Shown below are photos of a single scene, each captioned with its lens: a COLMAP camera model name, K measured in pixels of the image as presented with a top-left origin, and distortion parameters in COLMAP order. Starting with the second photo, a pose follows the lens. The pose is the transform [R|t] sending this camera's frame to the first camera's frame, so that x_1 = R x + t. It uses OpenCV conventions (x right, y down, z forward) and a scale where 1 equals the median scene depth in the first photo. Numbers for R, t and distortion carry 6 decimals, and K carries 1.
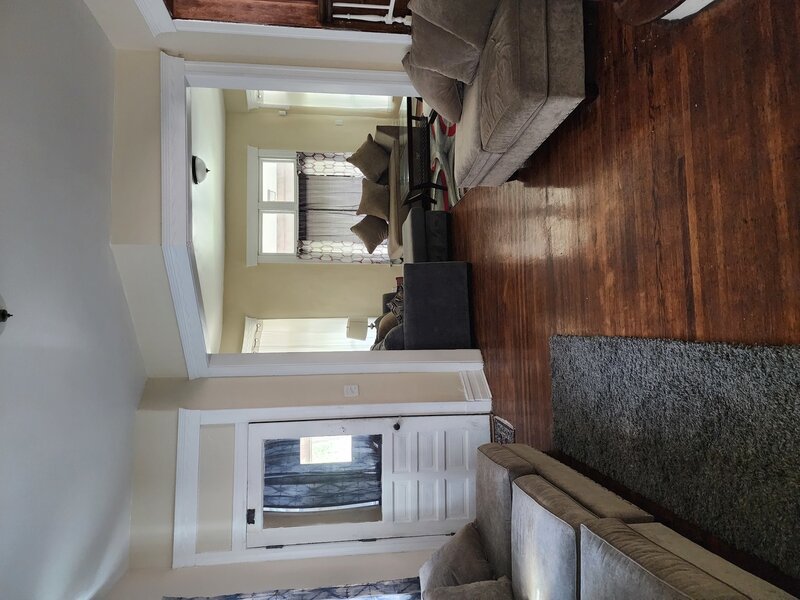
lens RADIAL K [[550.1, 0, 404.3], [0, 550.1, 300.6], [0, 0, 1]] dist [0.056675, -0.006854]
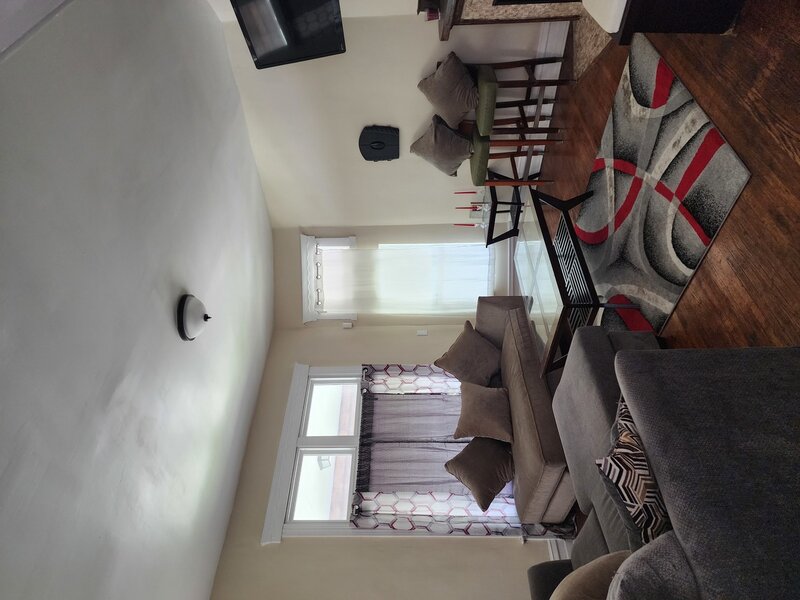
lens RADIAL K [[550.1, 0, 393.8], [0, 550.1, 280.5], [0, 0, 1]] dist [0.056675, -0.006854]
pose [[0.987626, -0.081710, -0.133861, -0.055980], [-0.018794, 0.785733, -0.618281, 0.073843], [0.155698, 0.613146, 0.774474, 0.416435]]
